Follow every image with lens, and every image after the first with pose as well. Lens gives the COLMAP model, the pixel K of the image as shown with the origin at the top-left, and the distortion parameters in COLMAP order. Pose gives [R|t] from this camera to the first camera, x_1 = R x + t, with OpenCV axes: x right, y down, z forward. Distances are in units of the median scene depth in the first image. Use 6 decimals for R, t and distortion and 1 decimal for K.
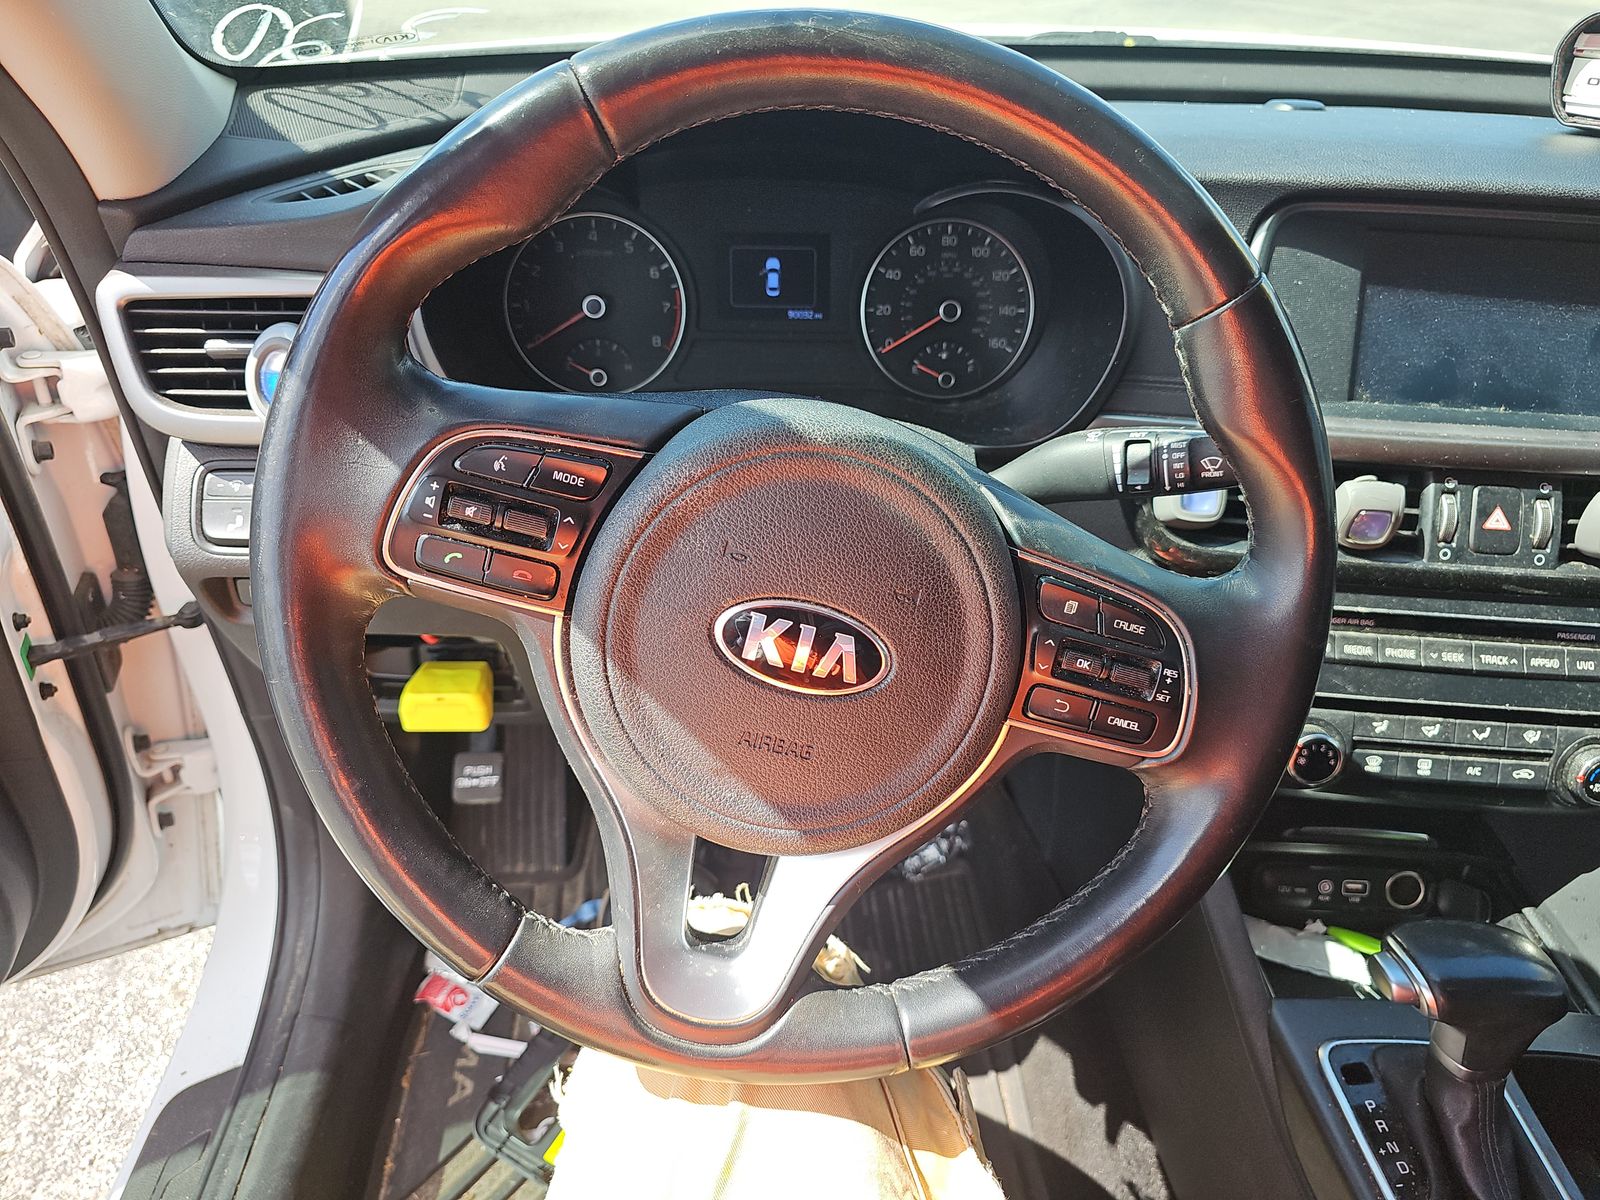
lens RADIAL K [[1073.6, 0, 804.2], [0, 1073.6, 600.0], [0, 0, 1]] dist [-0.003801, -0.001038]
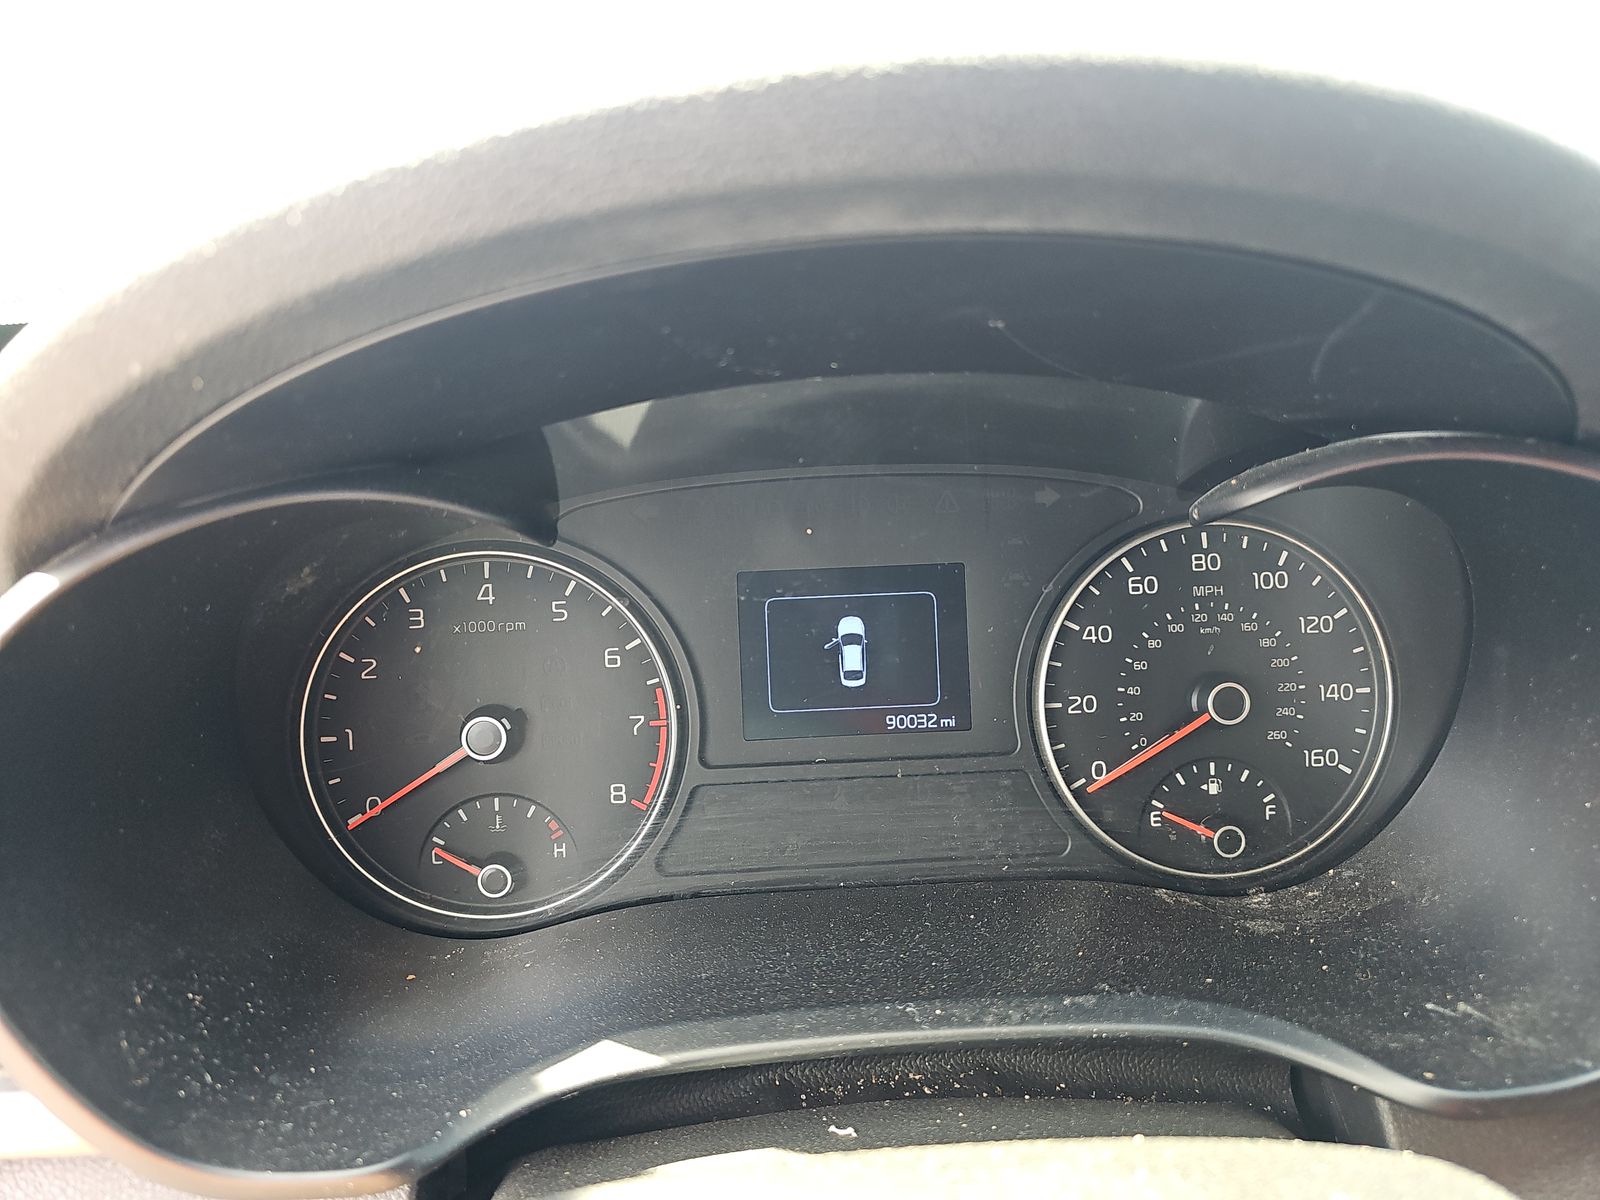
lens RADIAL K [[1073.6, 0, 798.7], [0, 1073.6, 599.5], [0, 0, 1]] dist [-0.003801, -0.001038]
pose [[0.998459, -0.055113, -0.006494, -0.049261], [0.051737, 0.966789, -0.250284, -0.202219], [0.020073, 0.249563, 0.968151, 0.516344]]
